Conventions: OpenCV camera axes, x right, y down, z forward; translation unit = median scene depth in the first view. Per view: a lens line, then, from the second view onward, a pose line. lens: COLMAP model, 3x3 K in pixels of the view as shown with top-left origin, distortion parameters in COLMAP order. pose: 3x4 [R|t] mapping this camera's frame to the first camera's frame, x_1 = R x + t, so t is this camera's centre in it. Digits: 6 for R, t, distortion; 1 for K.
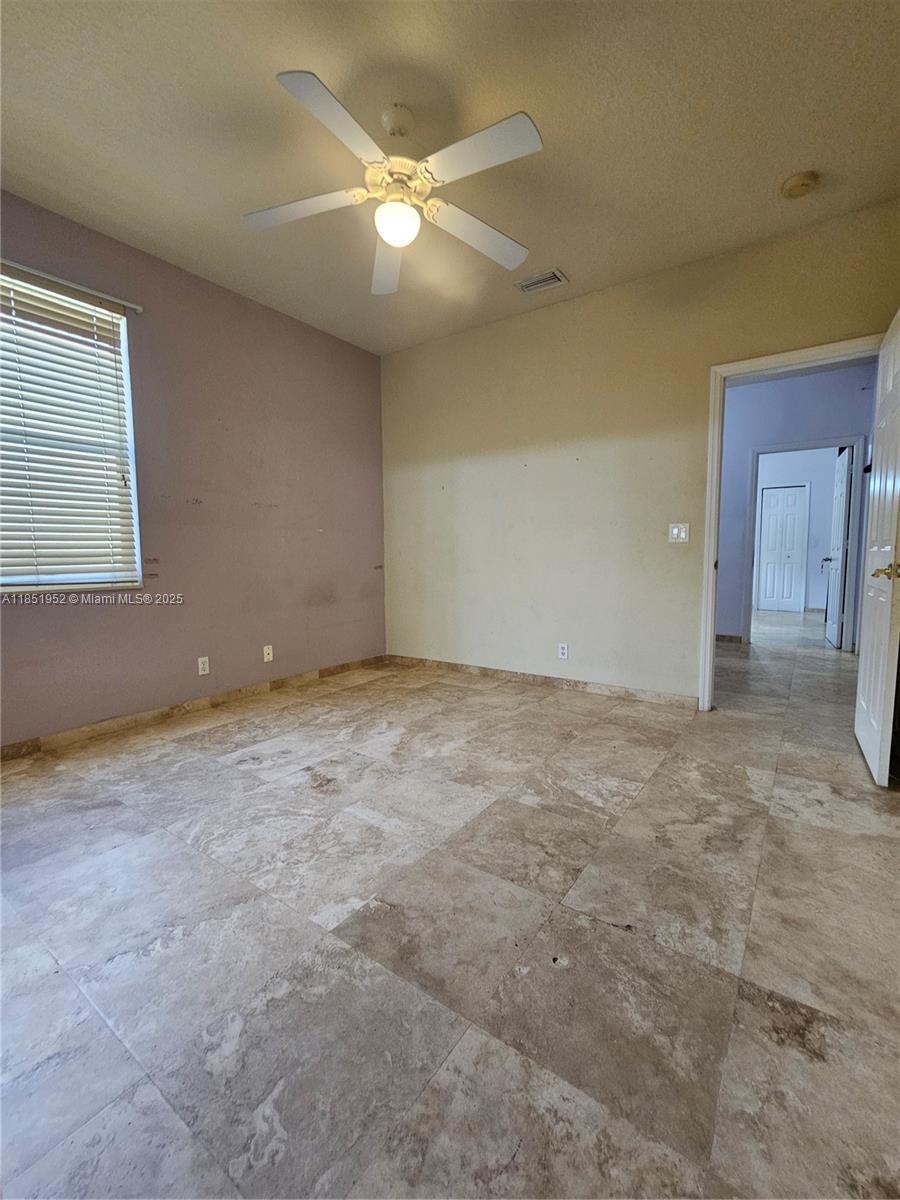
lens RADIAL K [[495.0, 0, 457.3], [0, 495.0, 602.4], [0, 0, 1]] dist [-0.002787, 0.000712]
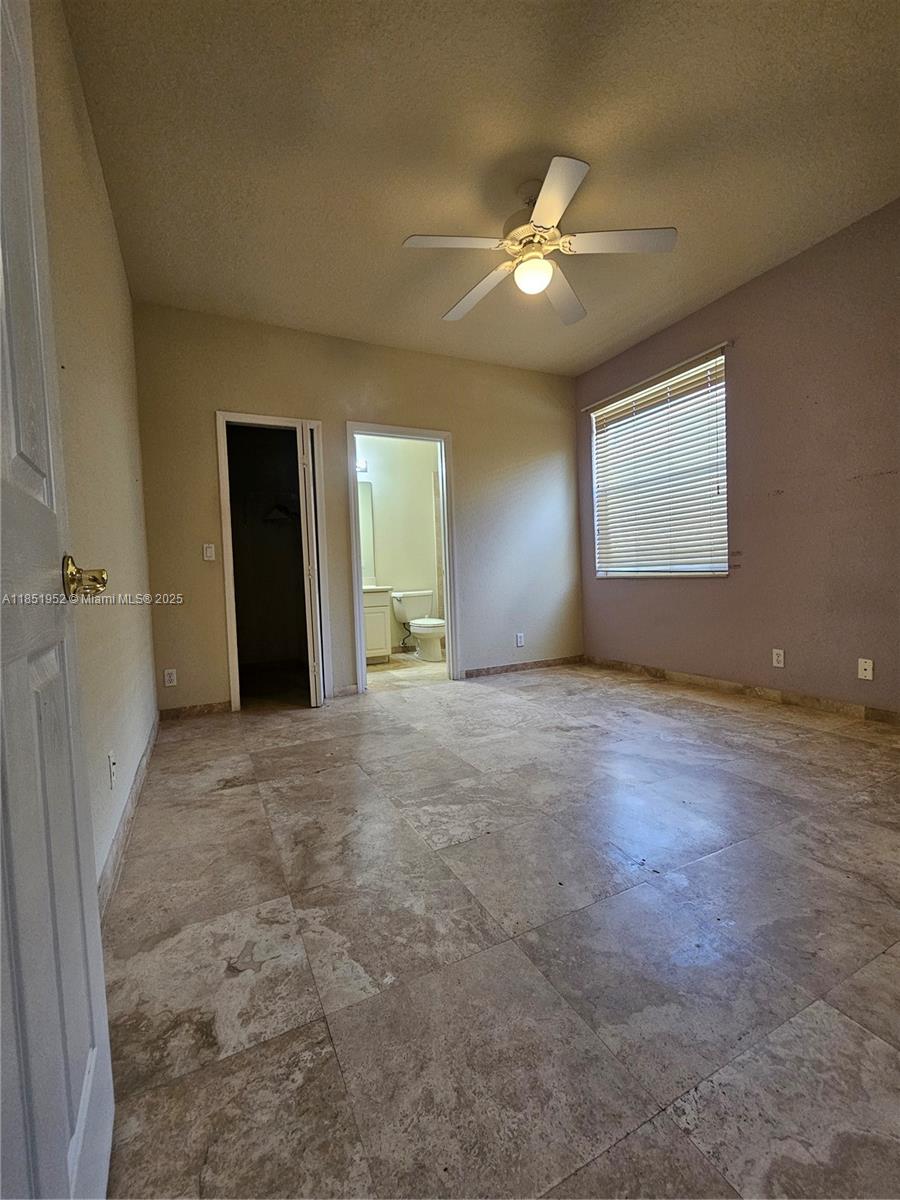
lens RADIAL K [[495.0, 0, 453.8], [0, 495.0, 598.9], [0, 0, 1]] dist [-0.002787, 0.000712]
pose [[-0.456432, 0.067940, -0.887160, 1.004039], [-0.045441, 0.993999, 0.099501, -0.090003], [0.888597, 0.085729, -0.450606, 1.327657]]
